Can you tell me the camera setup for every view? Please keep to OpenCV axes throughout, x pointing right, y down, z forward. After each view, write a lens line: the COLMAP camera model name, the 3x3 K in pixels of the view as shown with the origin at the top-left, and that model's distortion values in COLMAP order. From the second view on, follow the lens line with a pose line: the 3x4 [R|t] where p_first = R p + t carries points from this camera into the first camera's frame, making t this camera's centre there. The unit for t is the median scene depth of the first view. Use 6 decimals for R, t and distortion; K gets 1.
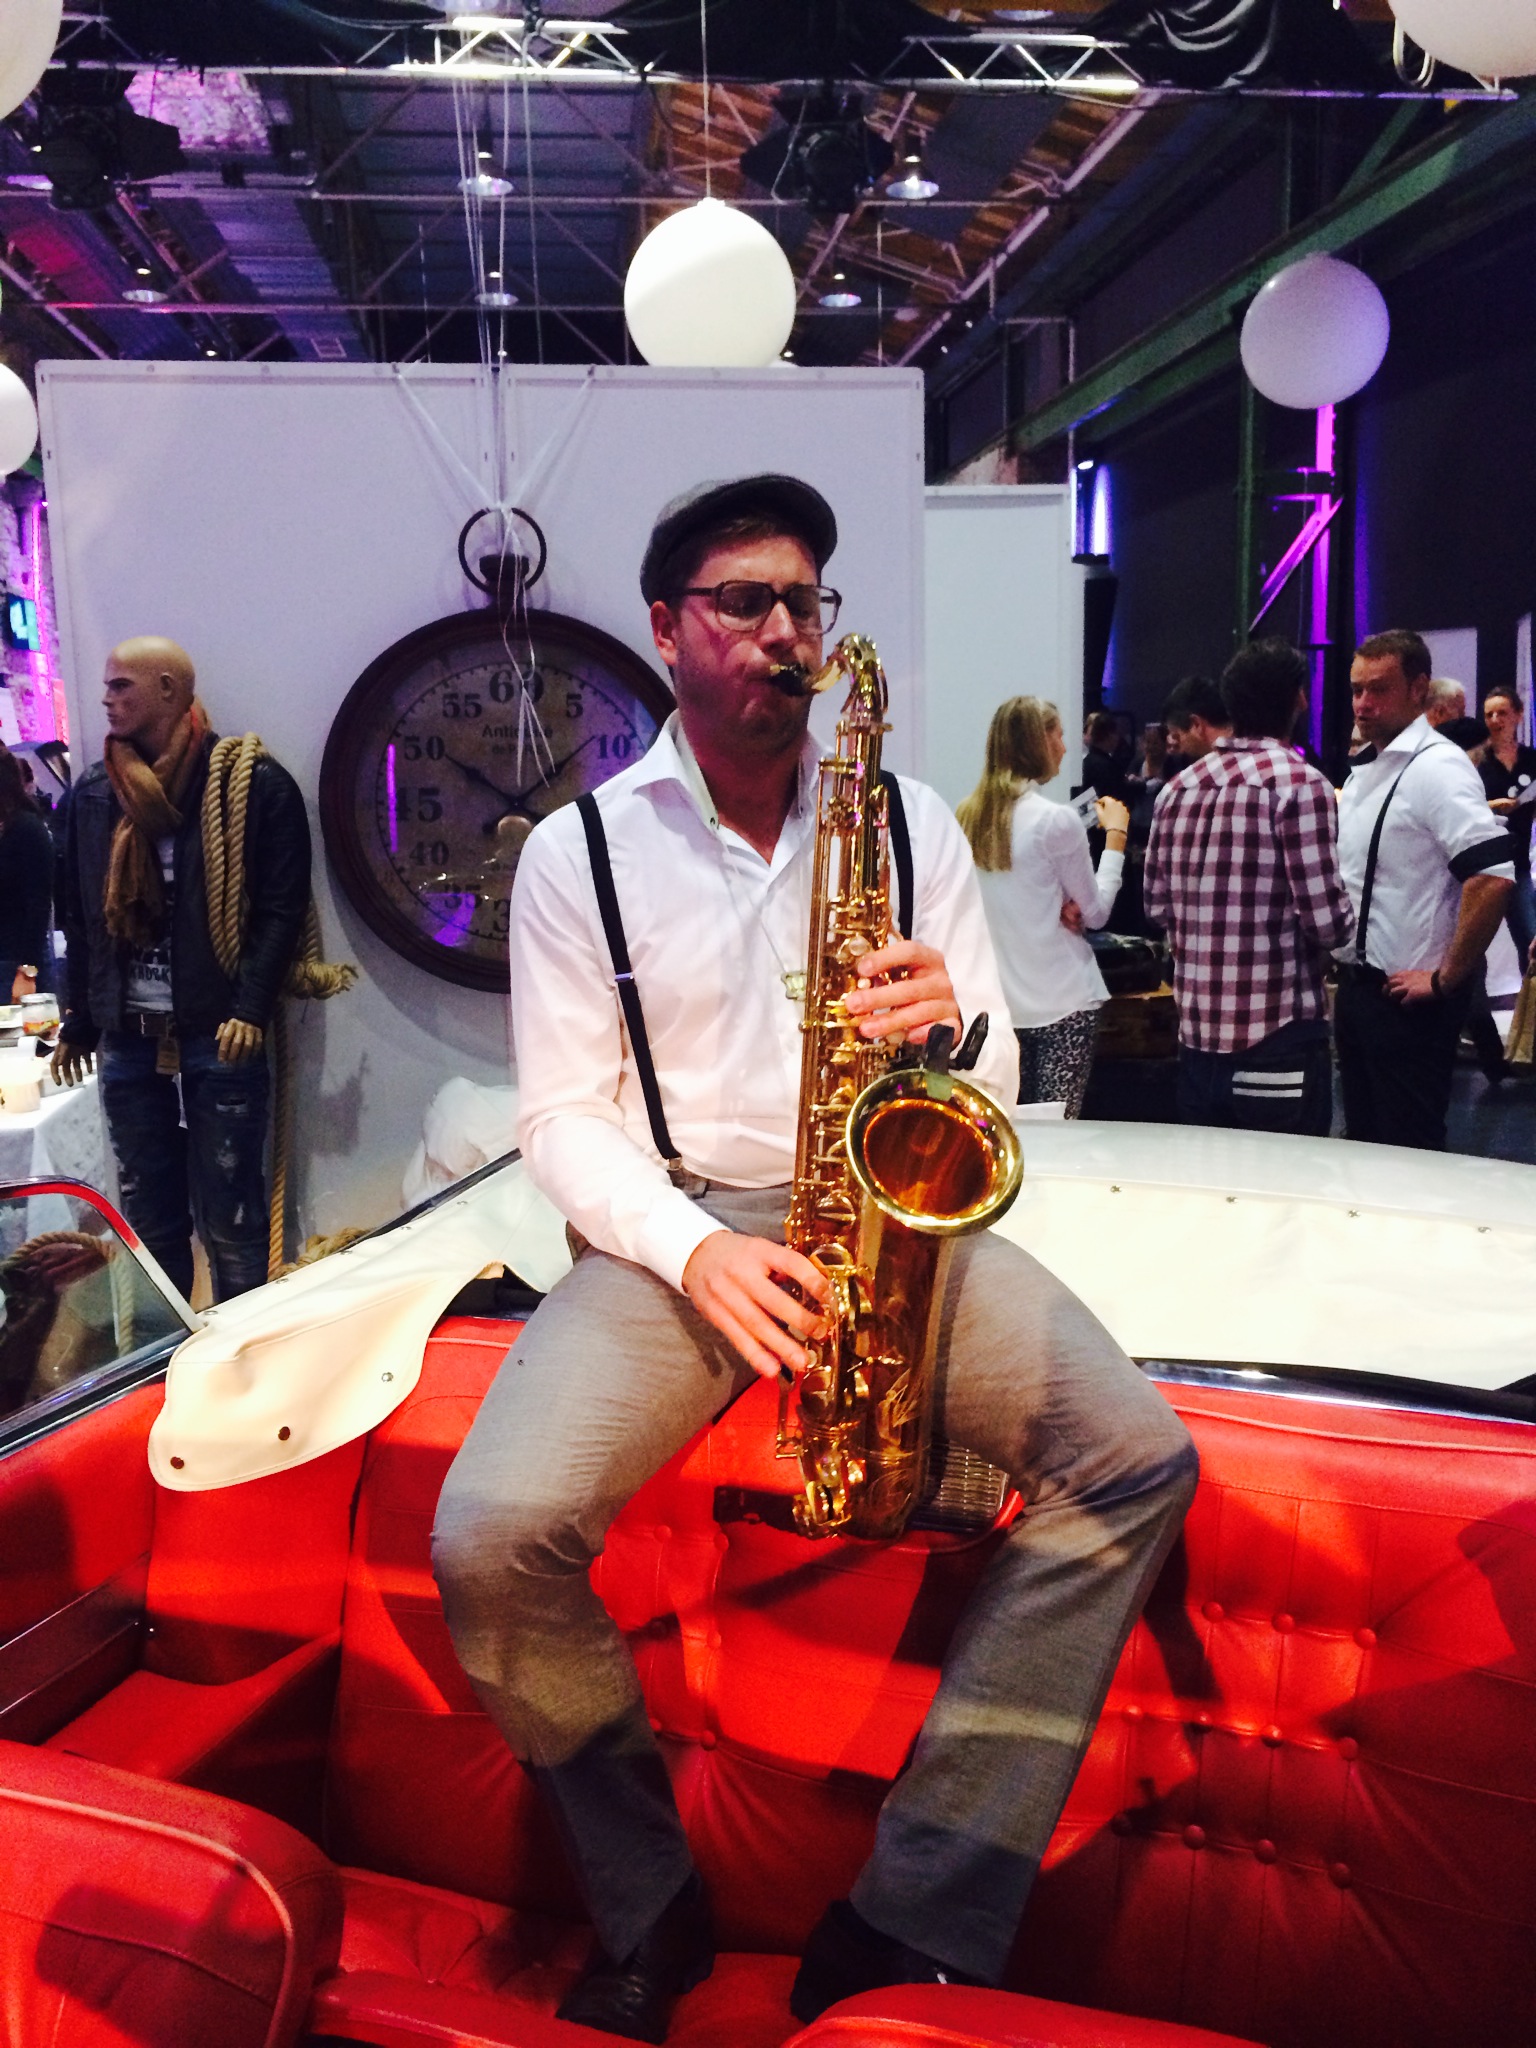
lens RADIAL K [[1732.1, 0, 773.8], [0, 1732.1, 1017.3], [0, 0, 1]] dist [0.056672, -0.078498]
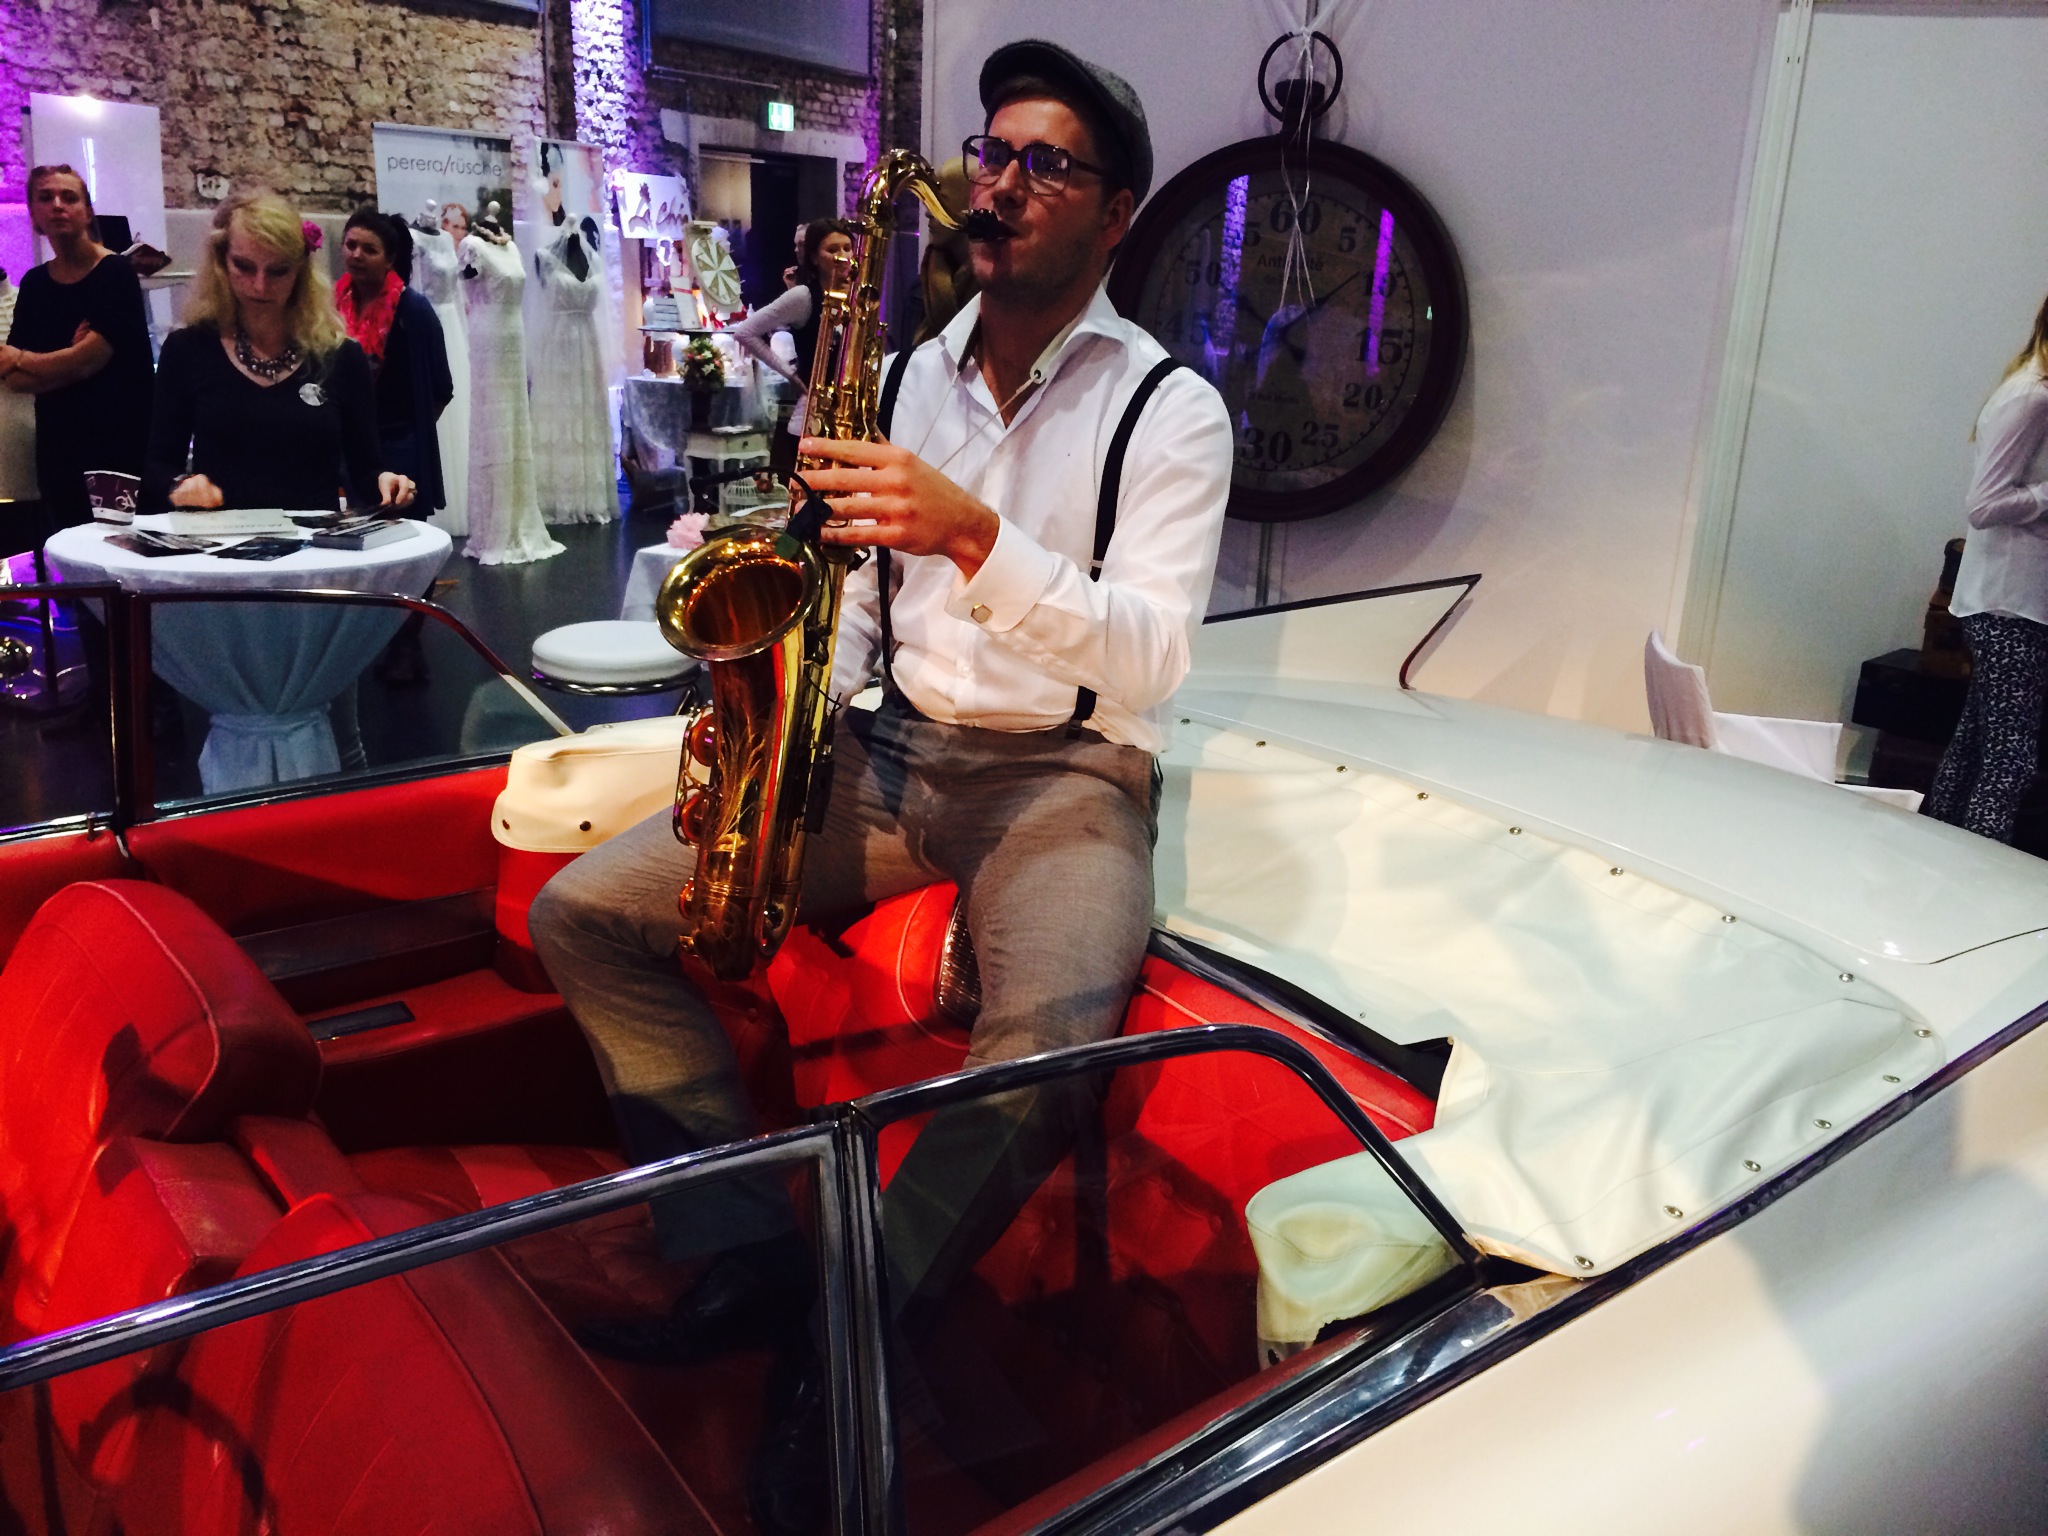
lens RADIAL K [[1732.1, 0, 1021.5], [0, 1732.1, 772.1], [0, 0, 1]] dist [0.056672, -0.078498]
pose [[0.853385, 0.209476, -0.477340, 0.283932], [-0.139846, 0.974138, 0.177475, -0.035305], [0.502172, -0.084700, 0.860610, 0.022570]]
